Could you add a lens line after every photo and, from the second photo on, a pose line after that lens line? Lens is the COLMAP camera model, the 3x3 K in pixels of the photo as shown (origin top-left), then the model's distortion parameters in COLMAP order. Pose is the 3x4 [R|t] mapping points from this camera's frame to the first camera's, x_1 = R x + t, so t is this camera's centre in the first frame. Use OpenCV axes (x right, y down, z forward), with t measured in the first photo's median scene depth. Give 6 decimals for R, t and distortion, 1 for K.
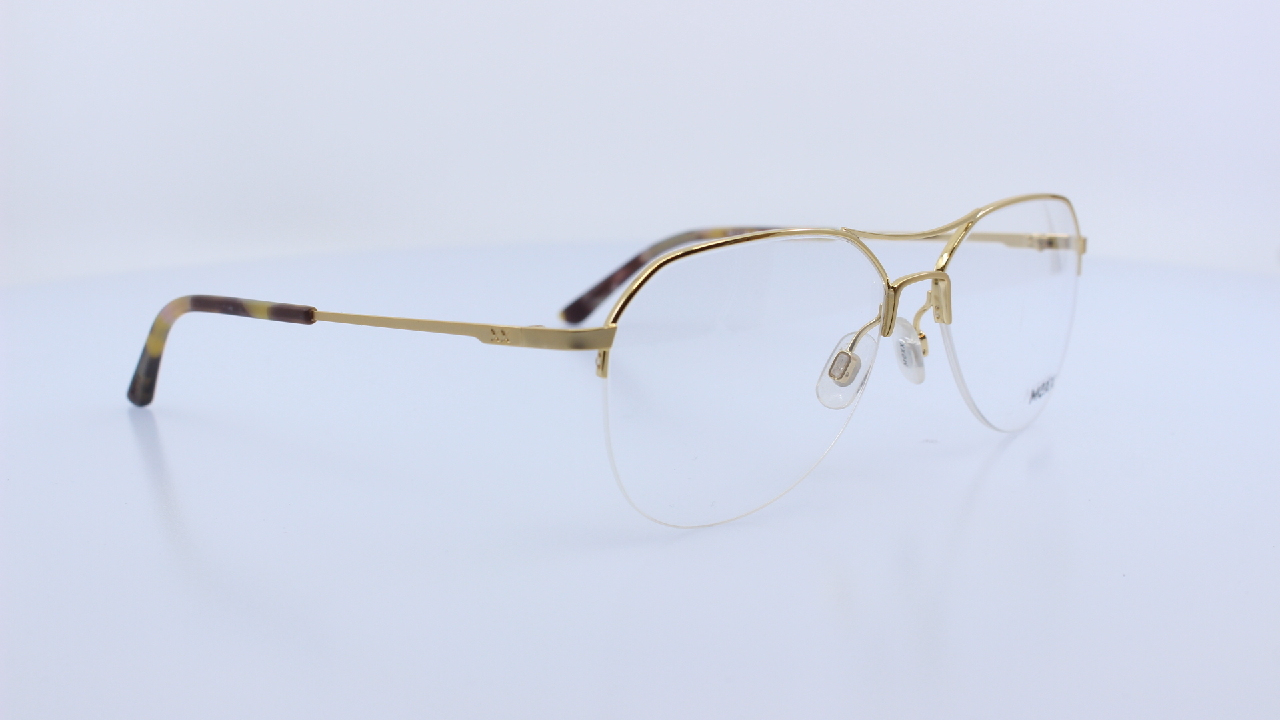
lens RADIAL K [[1705.4, 0, 642.4], [0, 1705.4, 359.2], [0, 0, 1]] dist [-0.164782, 0.000000]
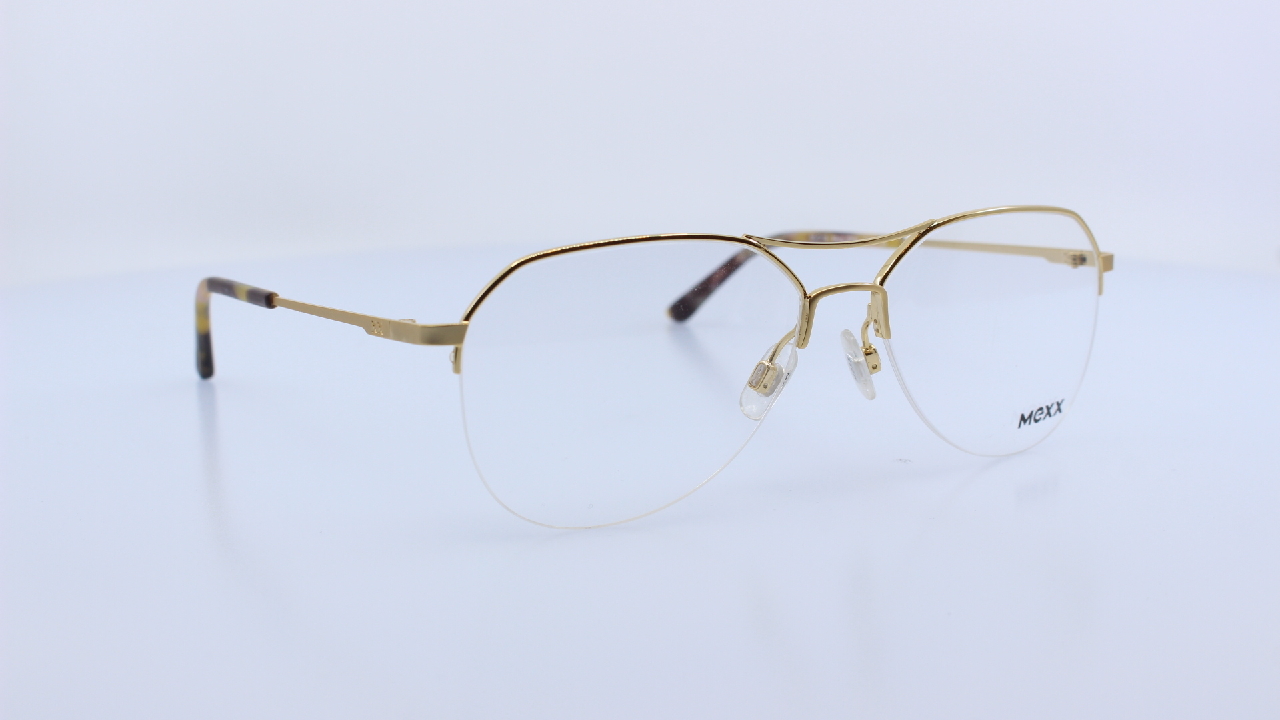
lens RADIAL K [[1705.4, 0, 635.4], [0, 1705.4, 358.1], [0, 0, 1]] dist [-0.164782, 0.000000]
pose [[0.963181, 0.053014, -0.263576, 0.299997], [-0.052296, 0.998584, 0.009745, -0.012076], [0.263719, 0.004398, 0.964589, 0.040140]]
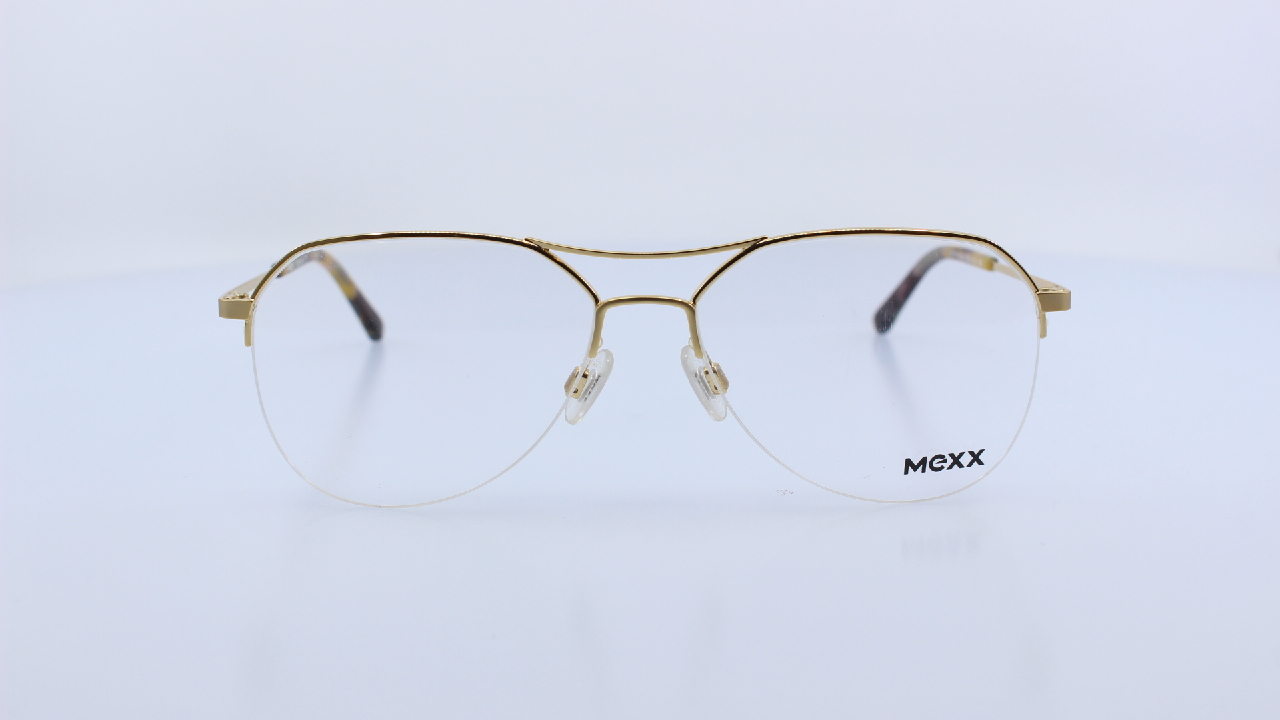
lens RADIAL K [[1705.4, 0, 641.1], [0, 1705.4, 349.1], [0, 0, 1]] dist [-0.164782, 0.000000]
pose [[0.706192, 0.140039, -0.694033, 0.799002], [-0.138827, 0.988604, 0.058217, -0.074690], [0.694276, 0.055238, 0.717585, 0.326430]]
